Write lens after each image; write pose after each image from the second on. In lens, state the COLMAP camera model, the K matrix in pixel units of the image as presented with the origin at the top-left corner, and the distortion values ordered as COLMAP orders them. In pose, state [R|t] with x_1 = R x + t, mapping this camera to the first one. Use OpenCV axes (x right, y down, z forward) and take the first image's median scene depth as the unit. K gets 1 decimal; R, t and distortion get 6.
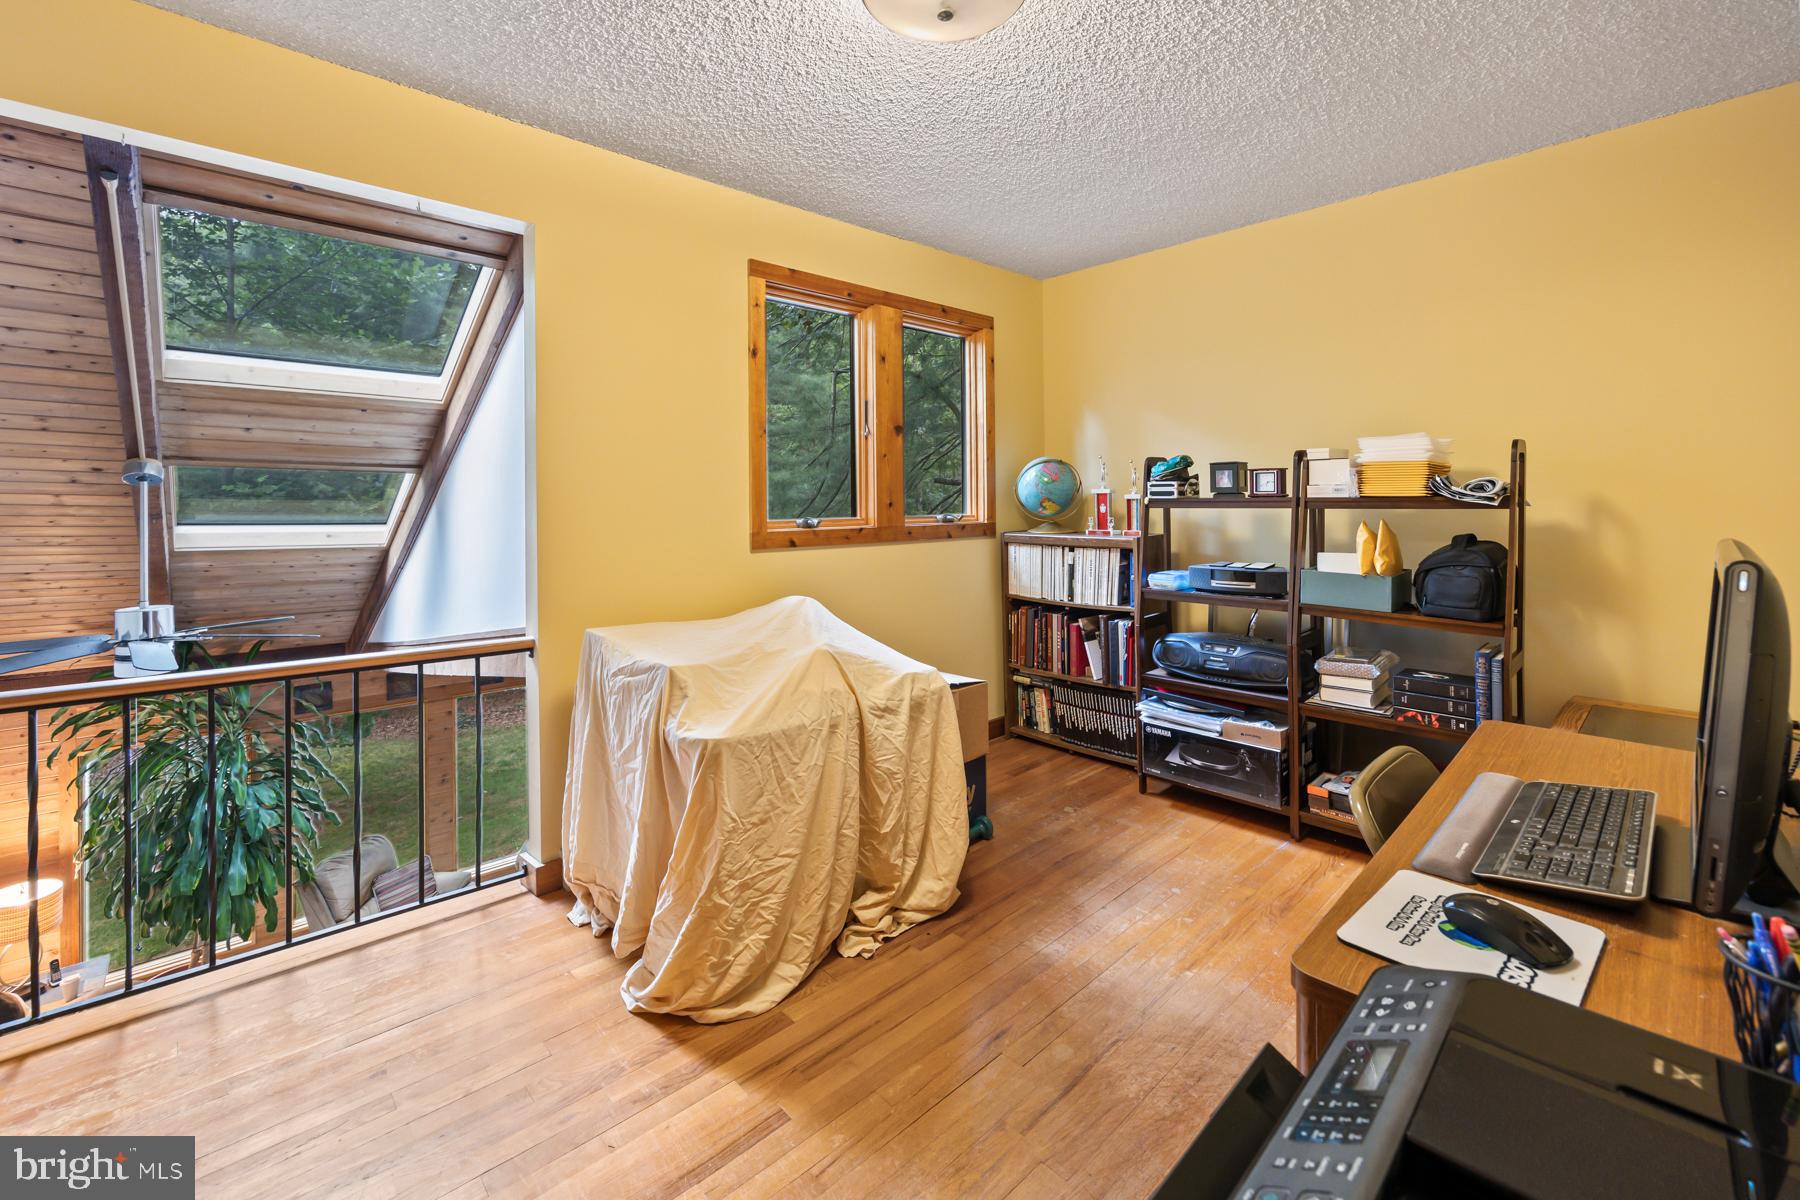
lens RADIAL K [[763.1, 0, 903.2], [0, 763.1, 473.3], [0, 0, 1]] dist [-0.002919, 0.000049]
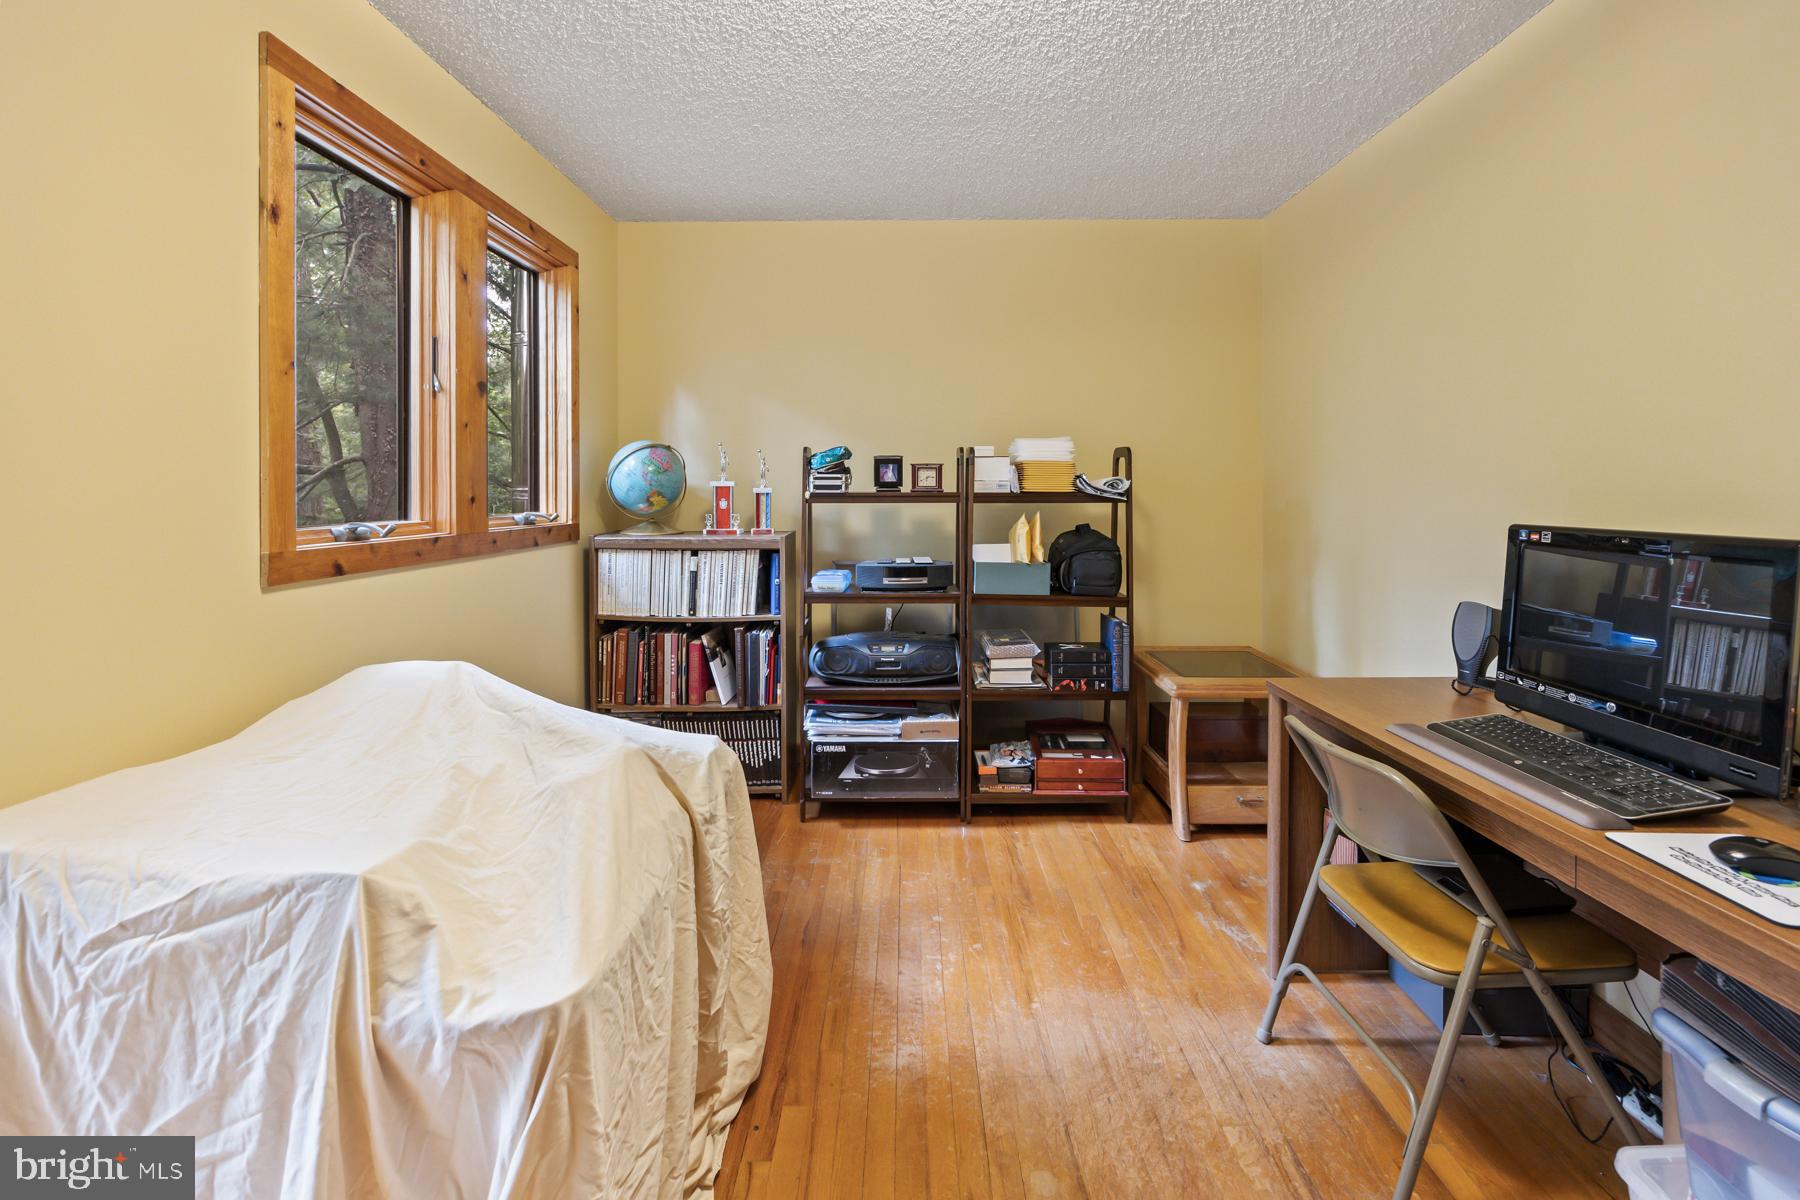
lens RADIAL K [[763.1, 0, 903.2], [0, 763.1, 473.3], [0, 0, 1]] dist [-0.002919, 0.000049]
pose [[0.688621, 0.023377, 0.724744, -0.266294], [-0.029644, 0.999552, -0.004076, 0.010786], [-0.724515, -0.018677, 0.689006, 0.307512]]
